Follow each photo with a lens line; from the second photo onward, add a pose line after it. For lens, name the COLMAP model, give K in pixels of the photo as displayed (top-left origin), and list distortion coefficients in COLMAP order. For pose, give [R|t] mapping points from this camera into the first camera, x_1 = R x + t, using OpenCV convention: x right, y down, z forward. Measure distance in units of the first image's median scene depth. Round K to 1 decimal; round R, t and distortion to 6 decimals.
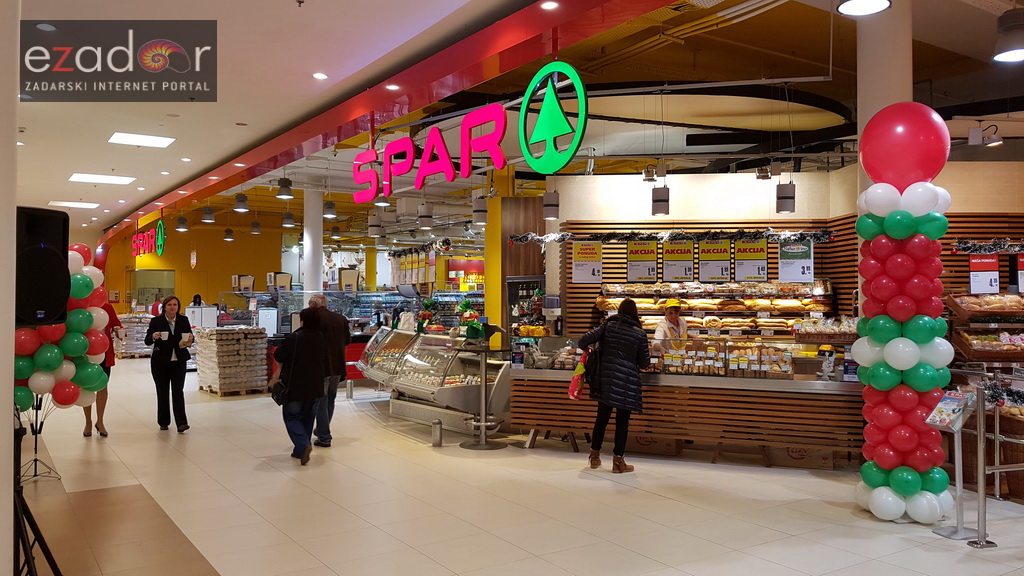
lens RADIAL K [[816.8, 0, 505.3], [0, 816.8, 281.1], [0, 0, 1]] dist [0.148480, -0.249321]
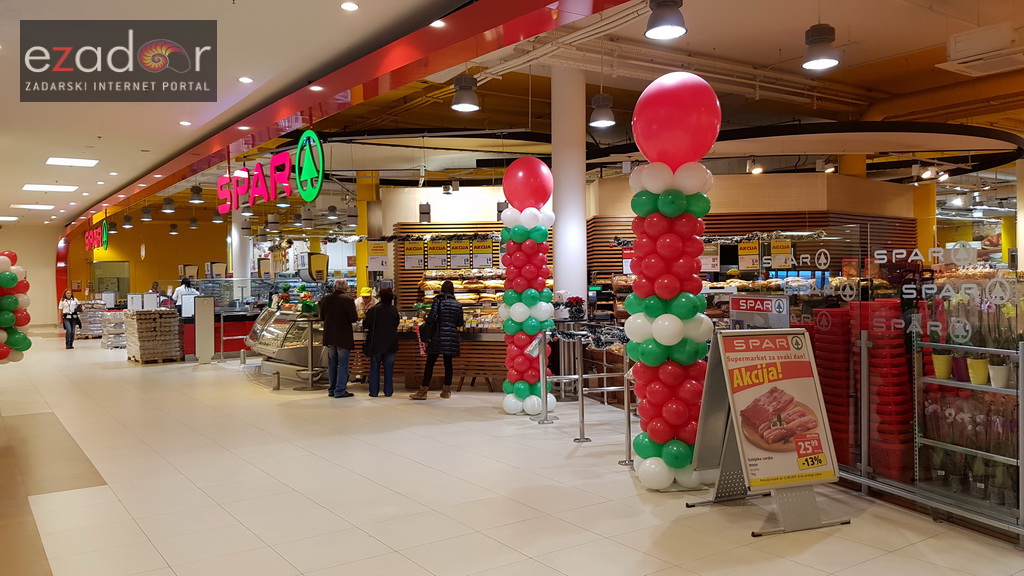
lens RADIAL K [[816.8, 0, 511.5], [0, 816.8, 277.9], [0, 0, 1]] dist [0.148480, -0.249321]
pose [[0.999594, -0.017666, 0.022372, 0.229736], [0.017270, 0.999692, 0.017810, -0.005109], [-0.022680, -0.017416, 0.999591, -0.326965]]
